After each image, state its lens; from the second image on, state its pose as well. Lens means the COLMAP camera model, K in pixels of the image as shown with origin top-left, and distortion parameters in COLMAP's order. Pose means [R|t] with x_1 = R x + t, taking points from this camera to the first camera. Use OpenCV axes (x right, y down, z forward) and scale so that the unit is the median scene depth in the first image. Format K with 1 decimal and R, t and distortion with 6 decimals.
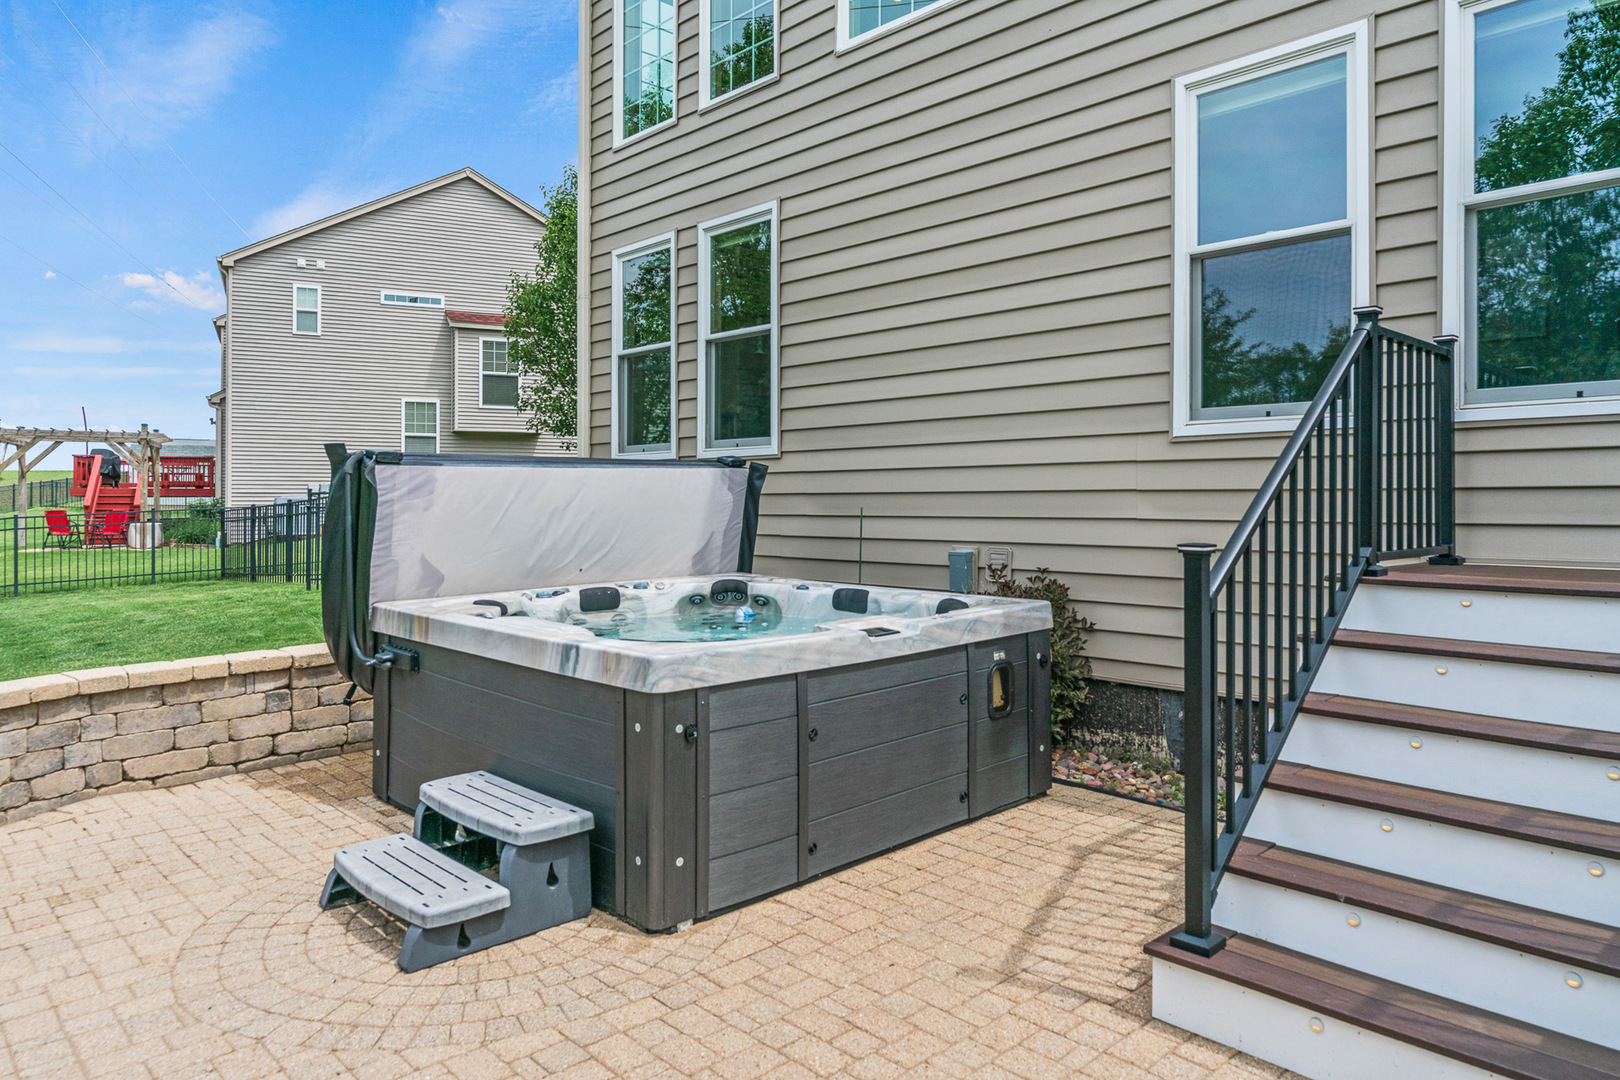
lens RADIAL K [[1065.6, 0, 824.0], [0, 1065.6, 484.6], [0, 0, 1]] dist [0.003139, 0.007430]
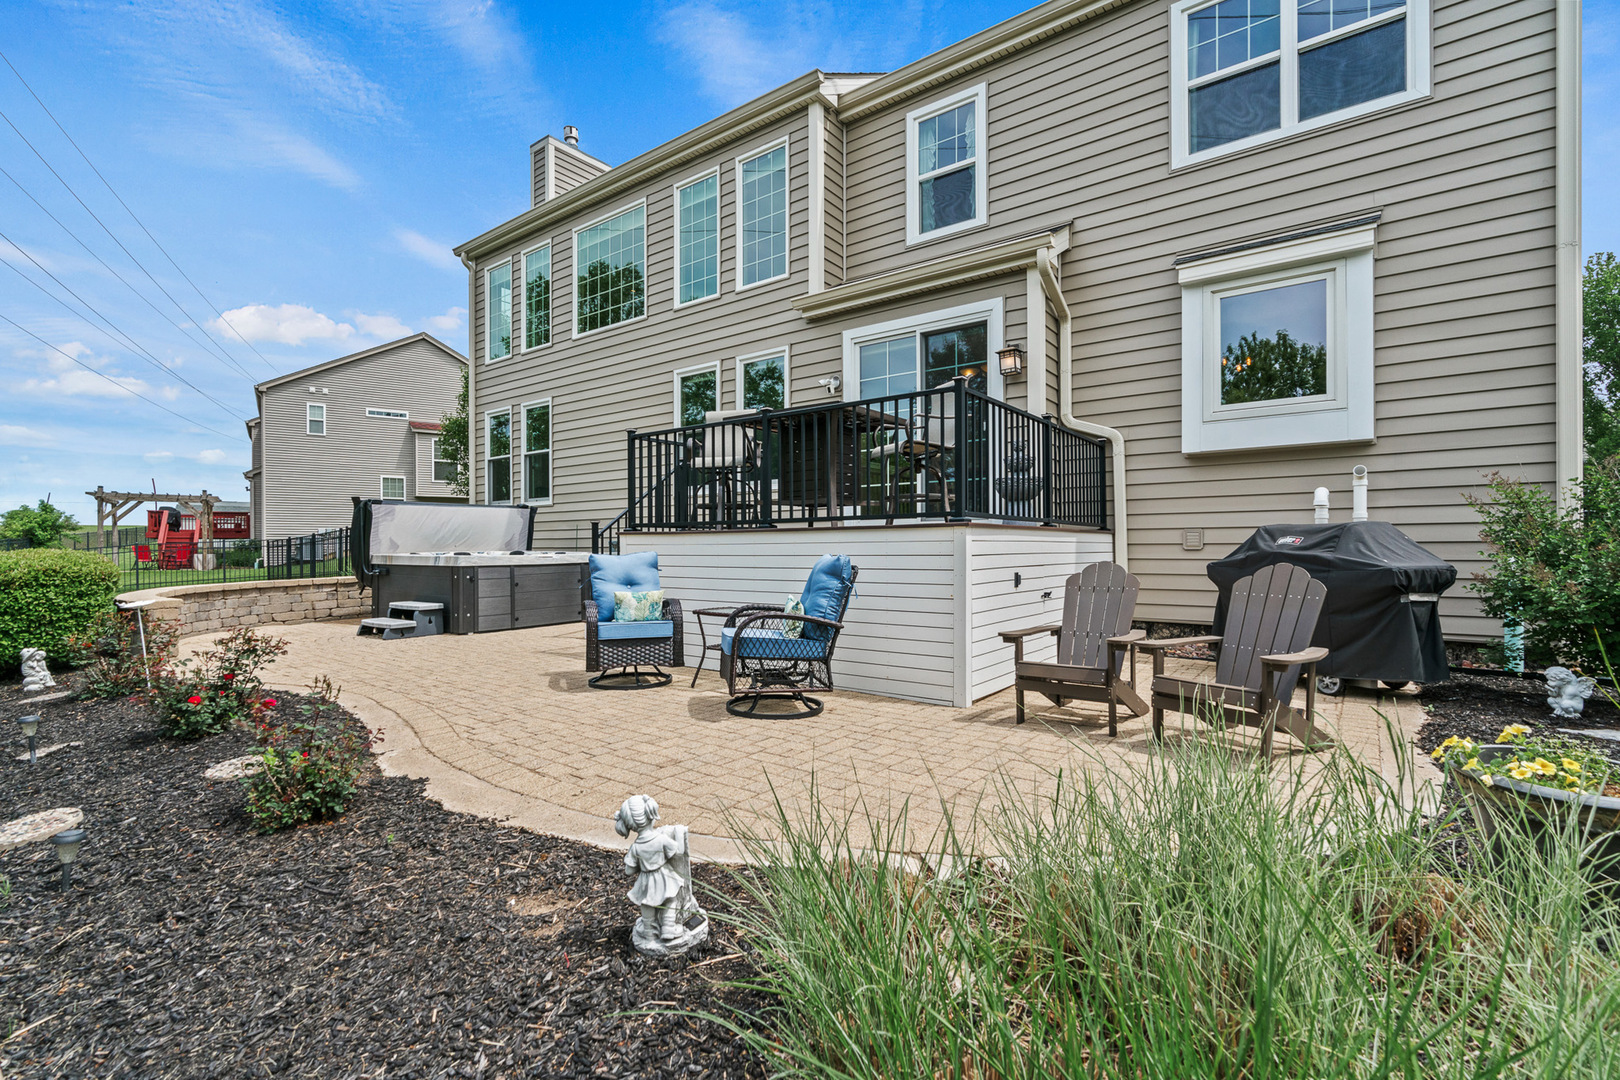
lens RADIAL K [[747.6, 0, 813.5], [0, 747.6, 548.1], [0, 0, 1]] dist [-0.002383, -0.000590]
pose [[0.988962, -0.001772, 0.148157, 0.237208], [-0.000058, 0.999924, 0.012344, 0.039686], [-0.148168, -0.012216, 0.988887, -0.606517]]
